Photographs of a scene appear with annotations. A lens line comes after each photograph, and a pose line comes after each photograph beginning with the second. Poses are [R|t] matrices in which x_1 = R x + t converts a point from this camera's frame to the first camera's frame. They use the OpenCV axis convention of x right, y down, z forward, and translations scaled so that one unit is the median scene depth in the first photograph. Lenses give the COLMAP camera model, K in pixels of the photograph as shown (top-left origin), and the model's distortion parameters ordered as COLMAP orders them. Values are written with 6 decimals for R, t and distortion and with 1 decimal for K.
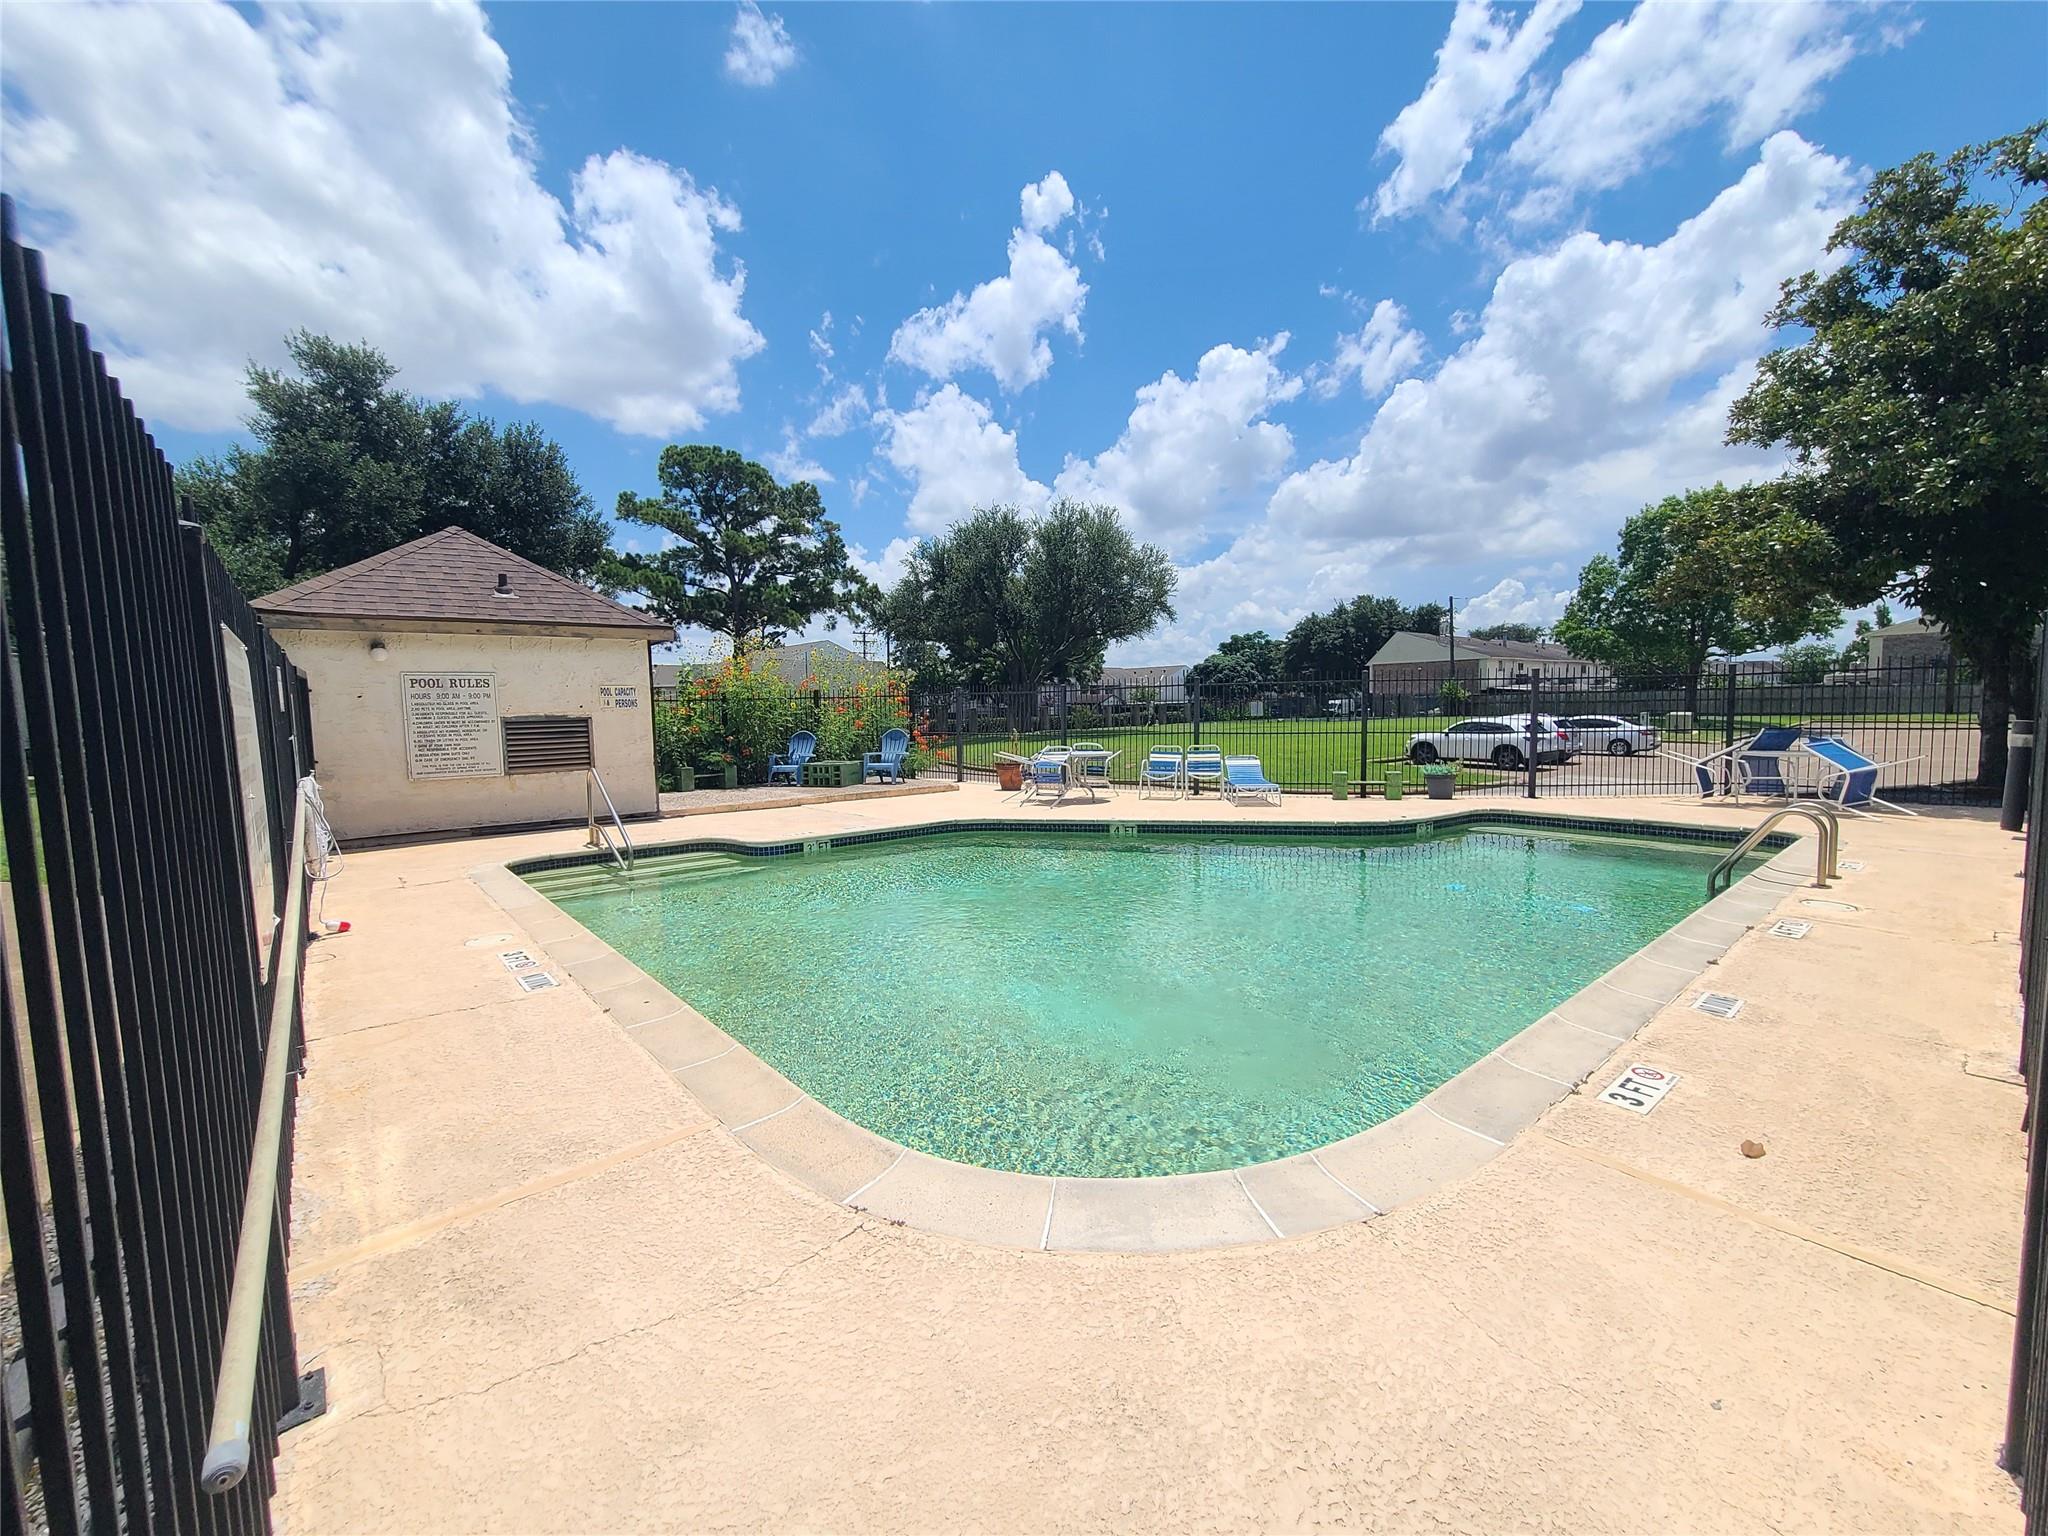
lens RADIAL K [[852.7, 0, 1023.5], [0, 852.7, 775.0], [0, 0, 1]] dist [0.001322, -0.004094]
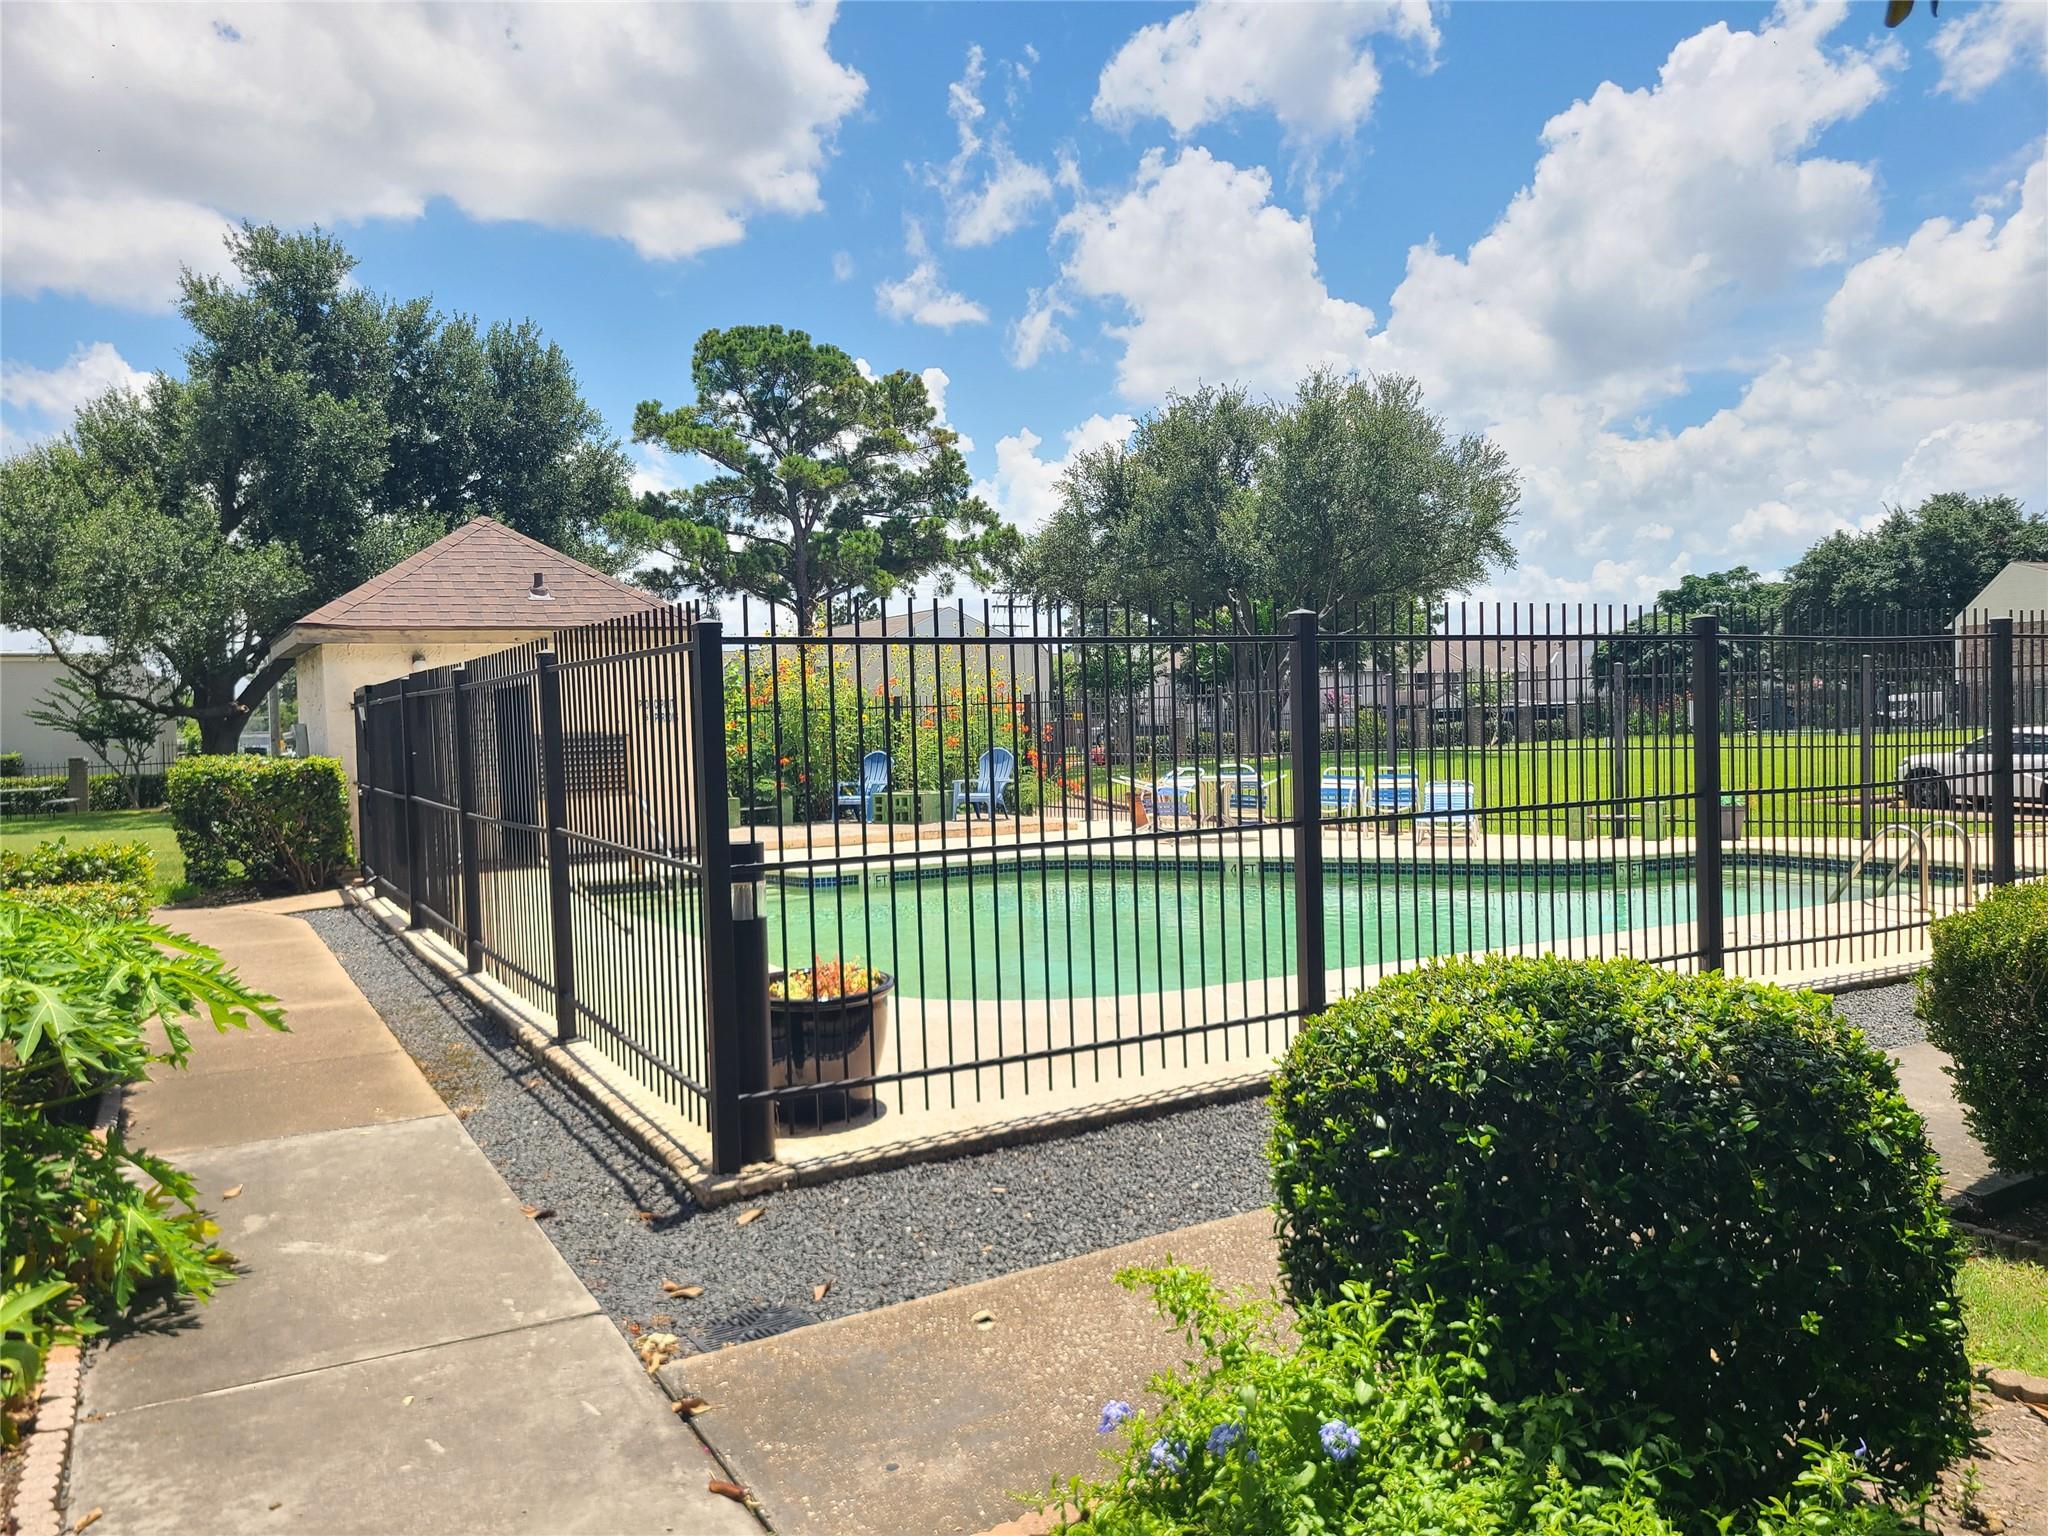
lens RADIAL K [[1591.3, 0, 1024.0], [0, 1591.3, 768.0], [0, 0, 1]] dist [0.032470, -0.003019]
pose [[0.981596, -0.003443, -0.190936, 0.060619], [-0.005358, 0.998947, -0.045557, 0.012309], [0.190892, 0.045741, 0.980545, -0.151974]]
